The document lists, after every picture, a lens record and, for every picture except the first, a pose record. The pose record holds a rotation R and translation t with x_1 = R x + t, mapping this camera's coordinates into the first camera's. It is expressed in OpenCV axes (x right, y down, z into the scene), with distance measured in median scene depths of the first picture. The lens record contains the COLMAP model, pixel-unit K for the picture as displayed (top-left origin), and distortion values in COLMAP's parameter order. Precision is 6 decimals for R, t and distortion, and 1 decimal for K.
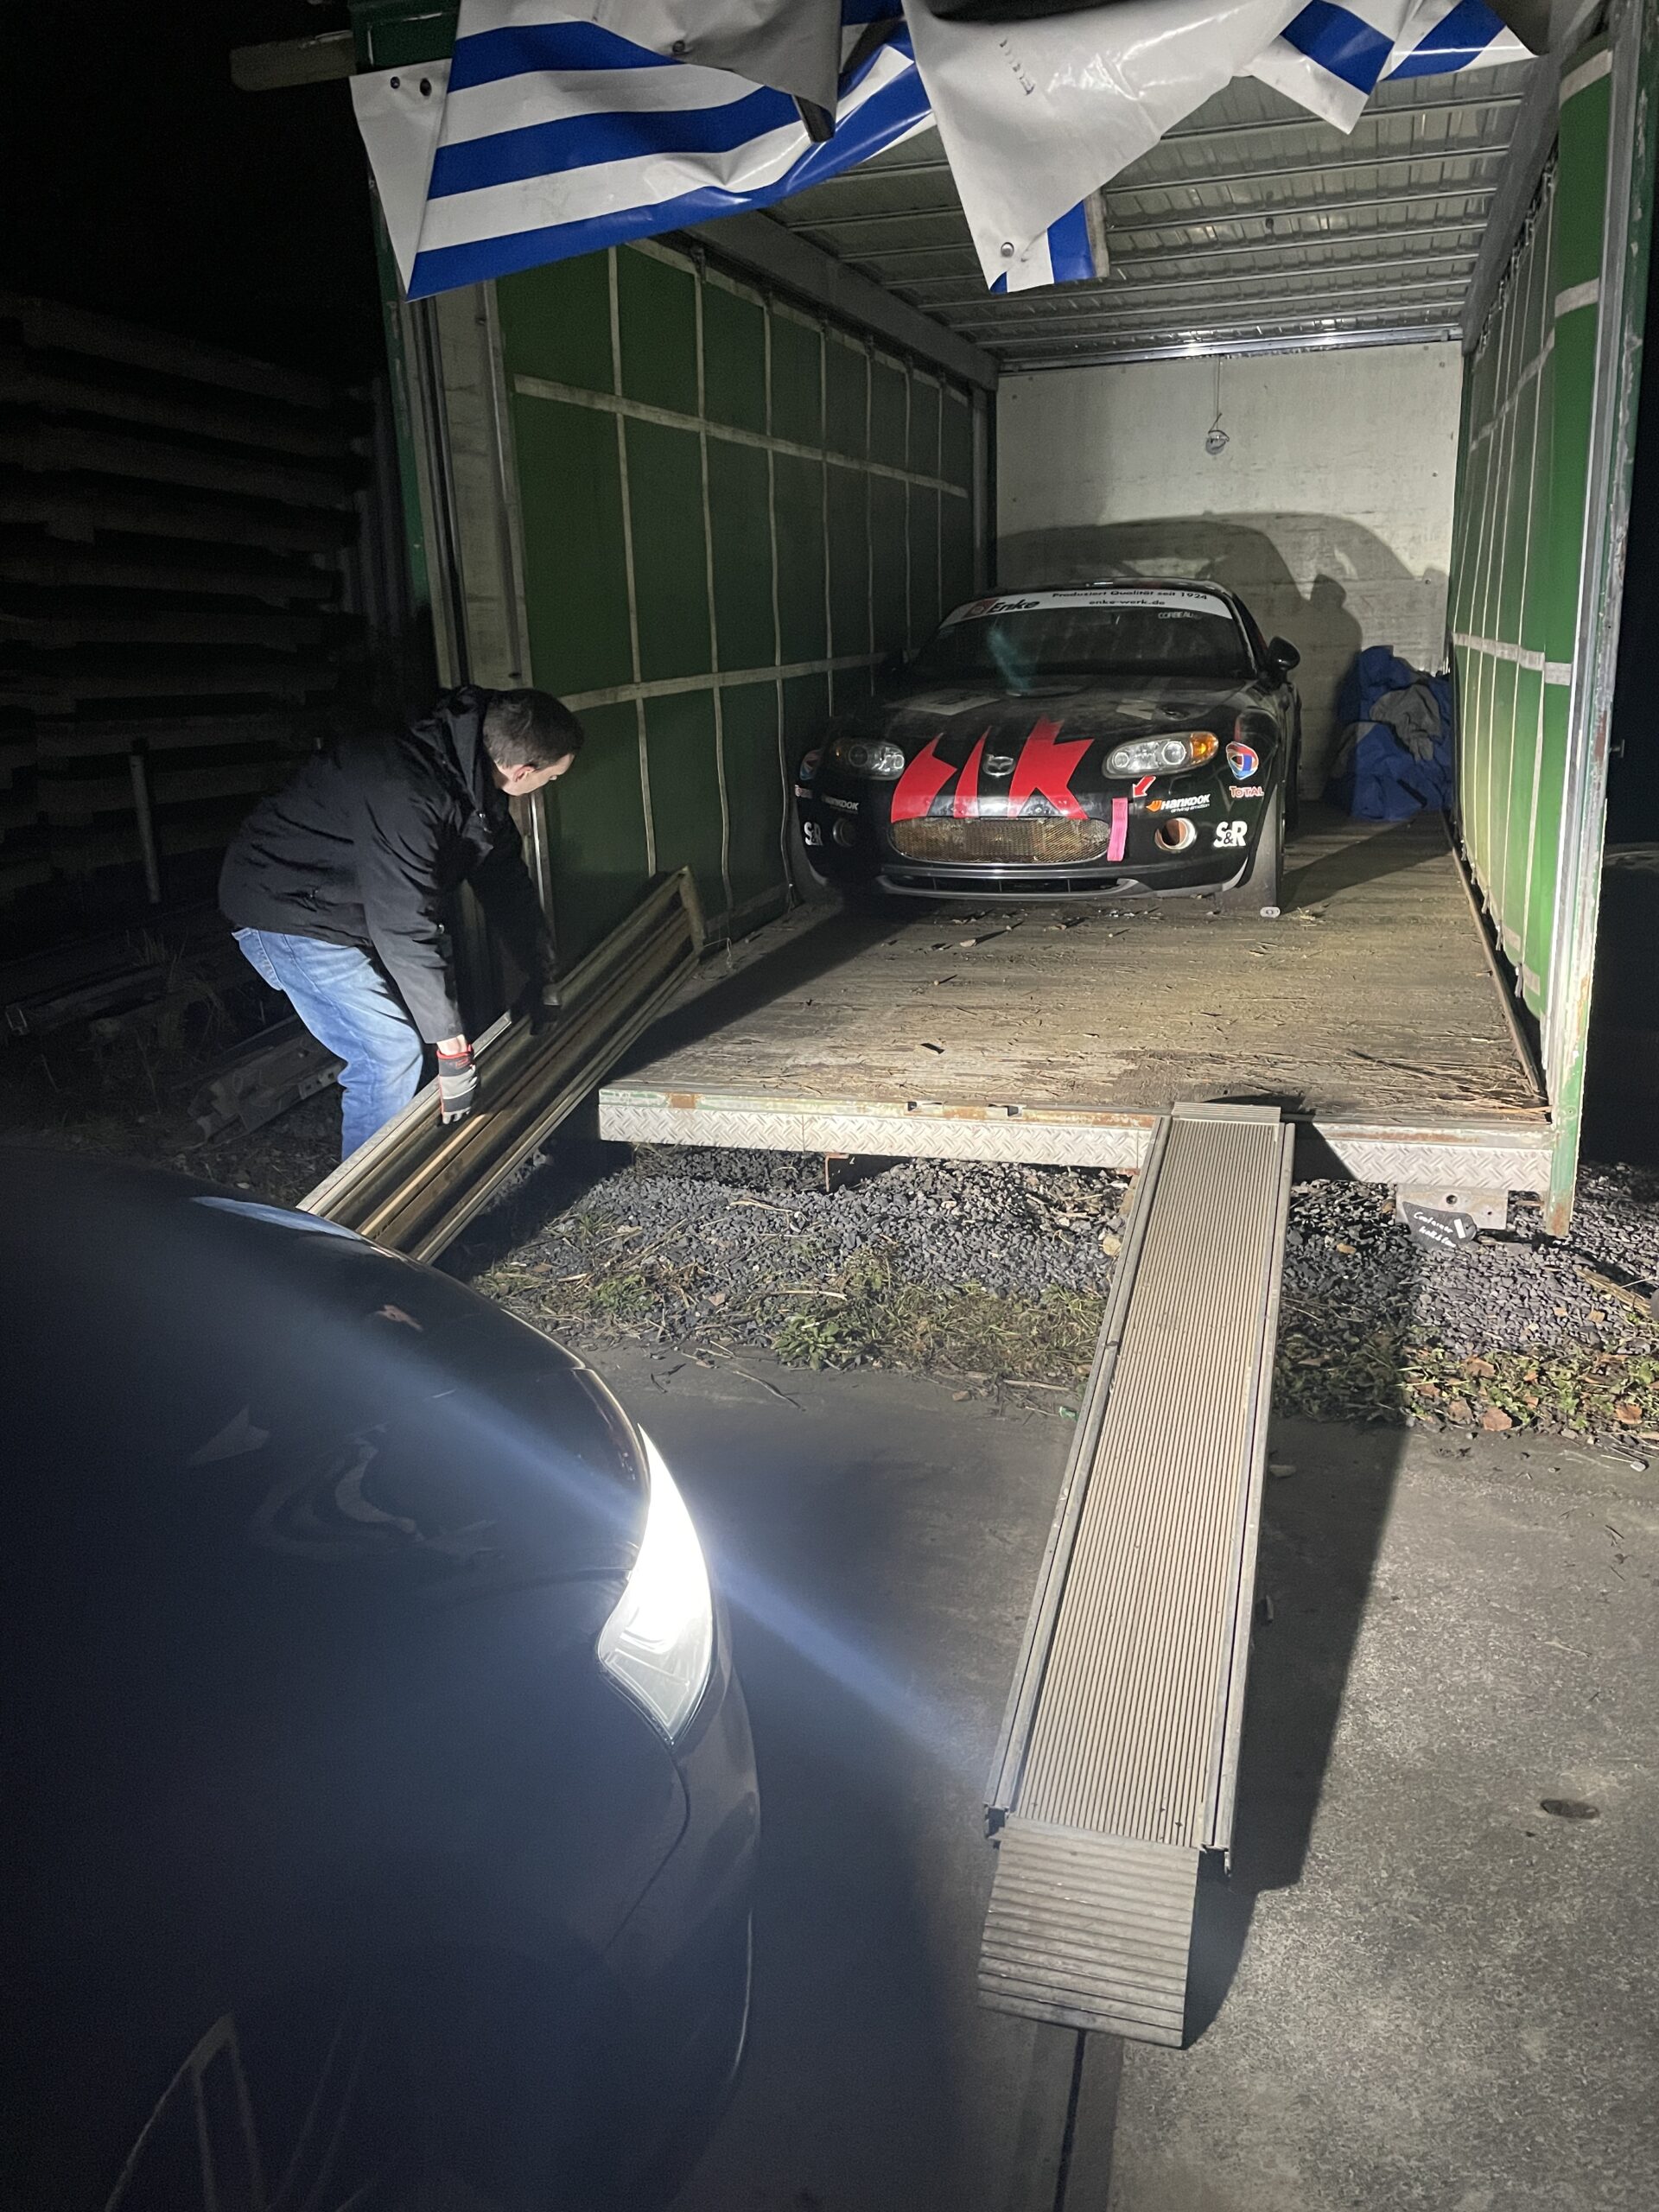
lens RADIAL K [[1684.2, 0, 847.5], [0, 1684.2, 1095.1], [0, 0, 1]] dist [0.115405, -0.175163]
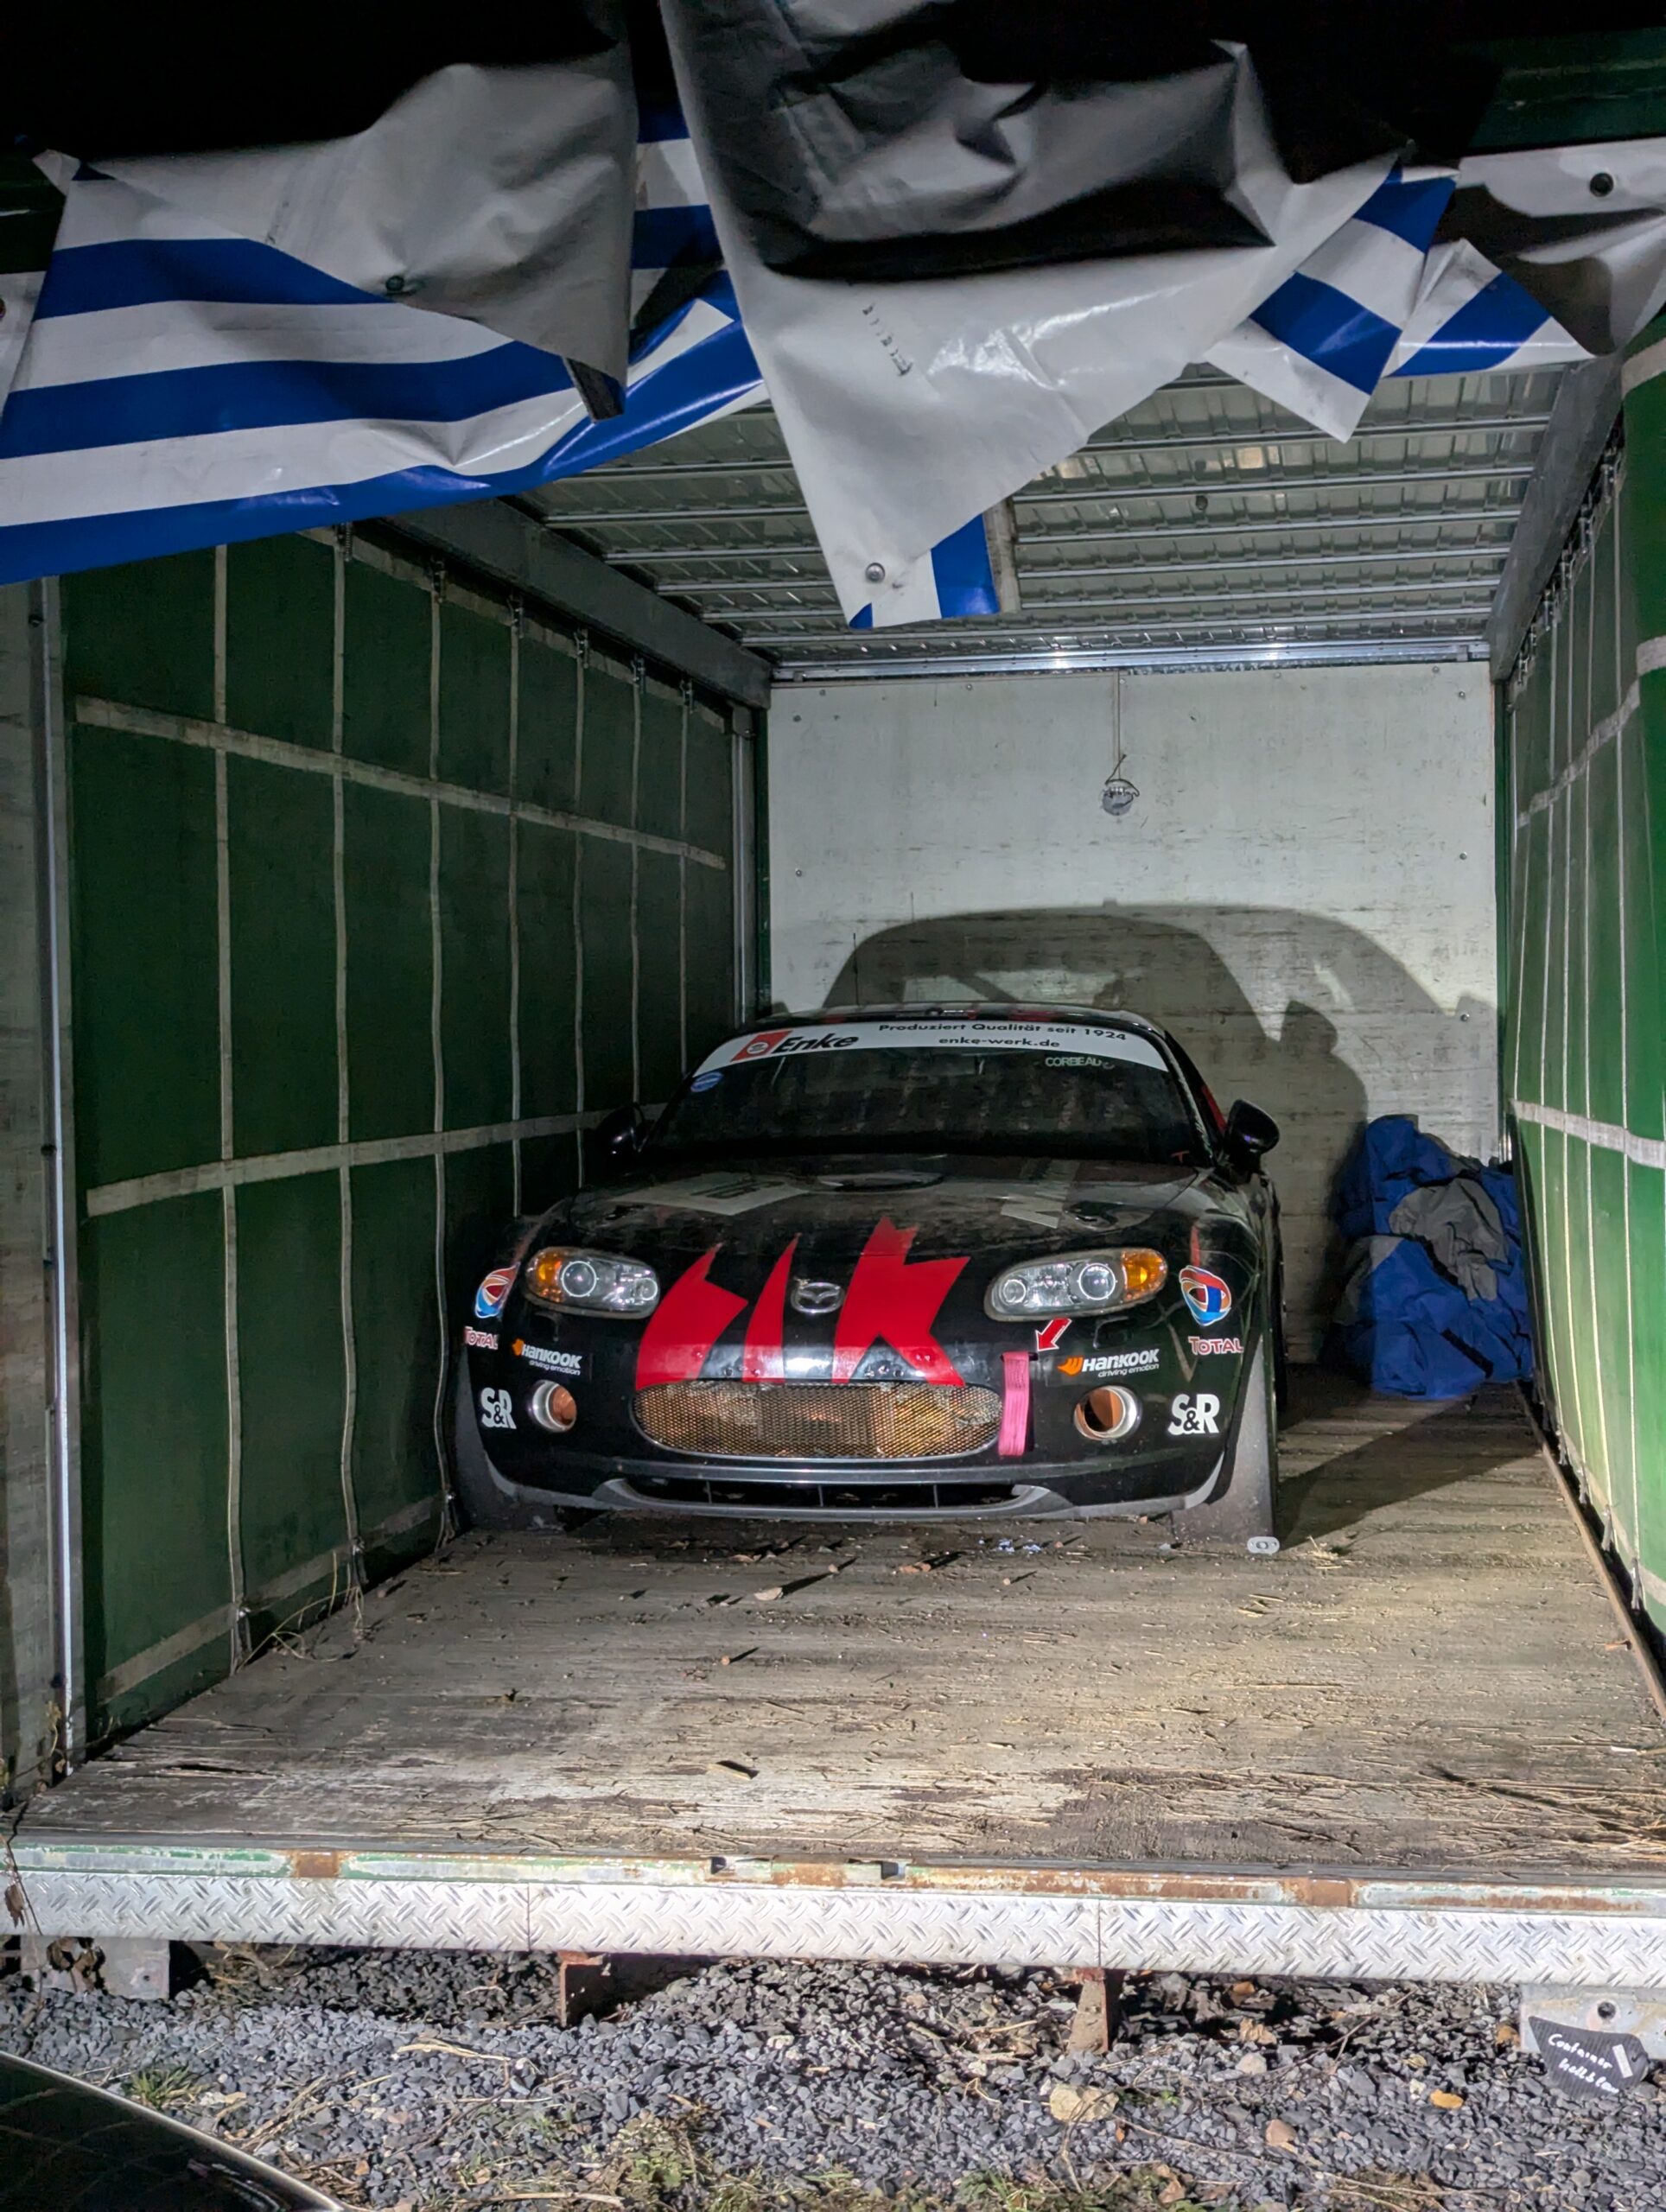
lens RADIAL K [[3102.8, 0, 824.3], [0, 3102.8, 1056.8], [0, 0, 1]] dist [0.129553, -0.408088]
pose [[0.992974, 0.017039, 0.117100, -0.049662], [0.014727, 0.964090, -0.265169, 0.021061], [-0.117413, 0.265030, 0.957065, -0.107416]]
